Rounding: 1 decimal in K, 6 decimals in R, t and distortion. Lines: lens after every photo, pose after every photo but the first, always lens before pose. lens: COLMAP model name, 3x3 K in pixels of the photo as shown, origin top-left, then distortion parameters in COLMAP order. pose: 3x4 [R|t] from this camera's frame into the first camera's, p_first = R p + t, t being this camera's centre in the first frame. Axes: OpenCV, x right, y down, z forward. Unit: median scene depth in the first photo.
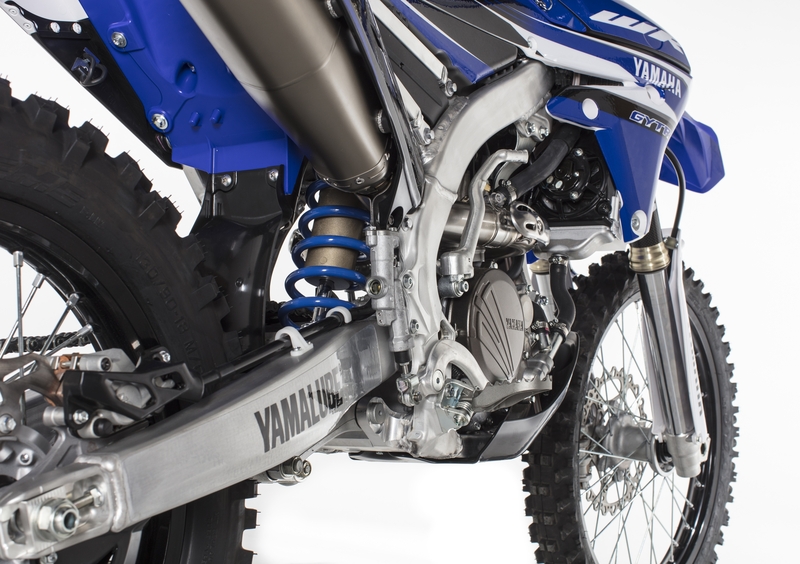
lens RADIAL K [[1193.2, 0, 426.3], [0, 1193.2, 299.5], [0, 0, 1]] dist [0.004200, 0.015174]
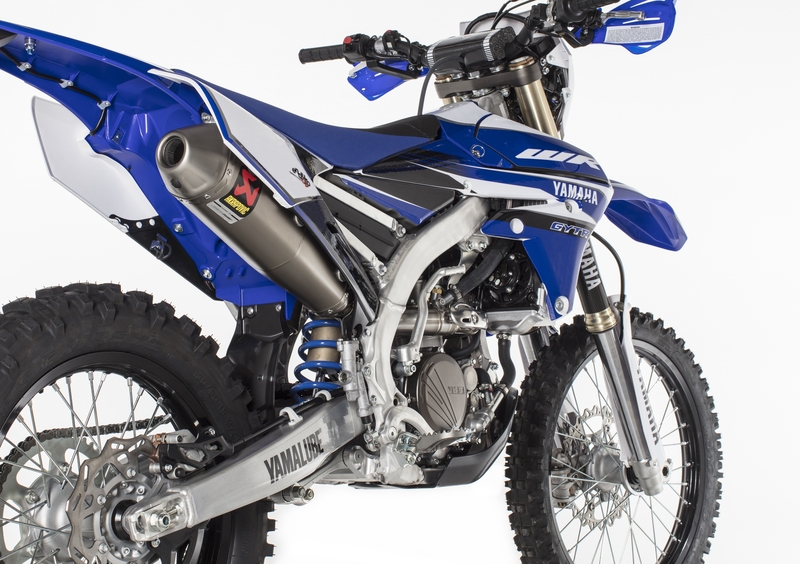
lens RADIAL K [[1548.0, 0, 400.0], [0, 1548.0, 282.0], [0, 0, 1]] dist [0.017032, 0.166337]
pose [[0.991041, -0.055485, -0.121486, 0.257619], [0.054349, 0.998442, -0.012648, -0.095627], [0.121998, 0.005932, 0.992513, -0.923366]]
